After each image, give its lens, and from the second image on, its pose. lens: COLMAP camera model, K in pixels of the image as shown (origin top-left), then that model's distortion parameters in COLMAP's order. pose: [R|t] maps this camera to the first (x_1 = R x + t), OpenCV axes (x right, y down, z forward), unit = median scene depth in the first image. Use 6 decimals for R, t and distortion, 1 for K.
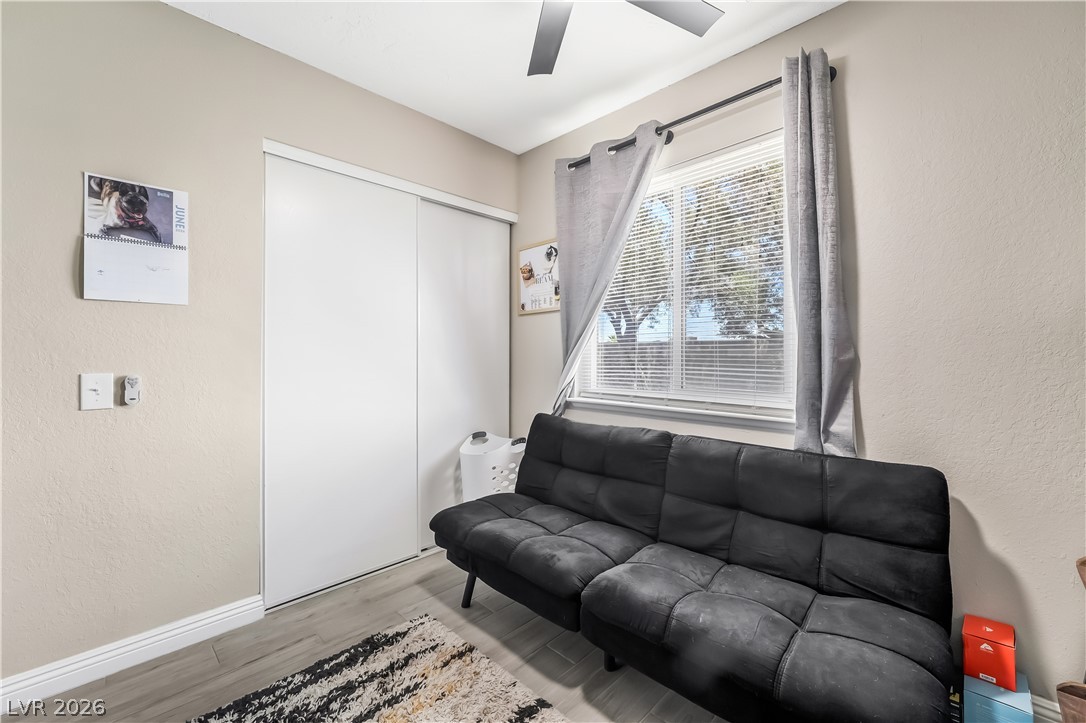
lens RADIAL K [[444.4, 0, 540.7], [0, 444.4, 358.8], [0, 0, 1]] dist [0.001868, 0.000214]
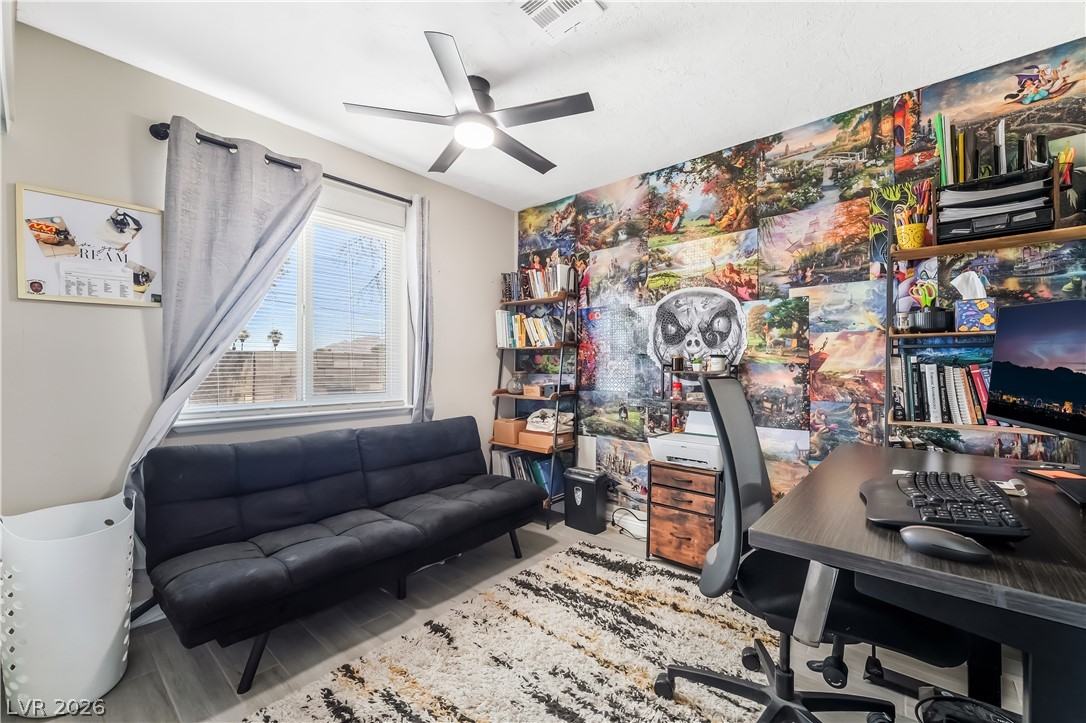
lens RADIAL K [[445.3, 0, 539.8], [0, 445.3, 368.2], [0, 0, 1]] dist [0.000213, 0.000131]
pose [[-0.067952, -0.013925, 0.997591, -0.791058], [-0.001792, 0.999903, 0.013835, -0.020517], [-0.997687, -0.000847, -0.067971, 0.428242]]
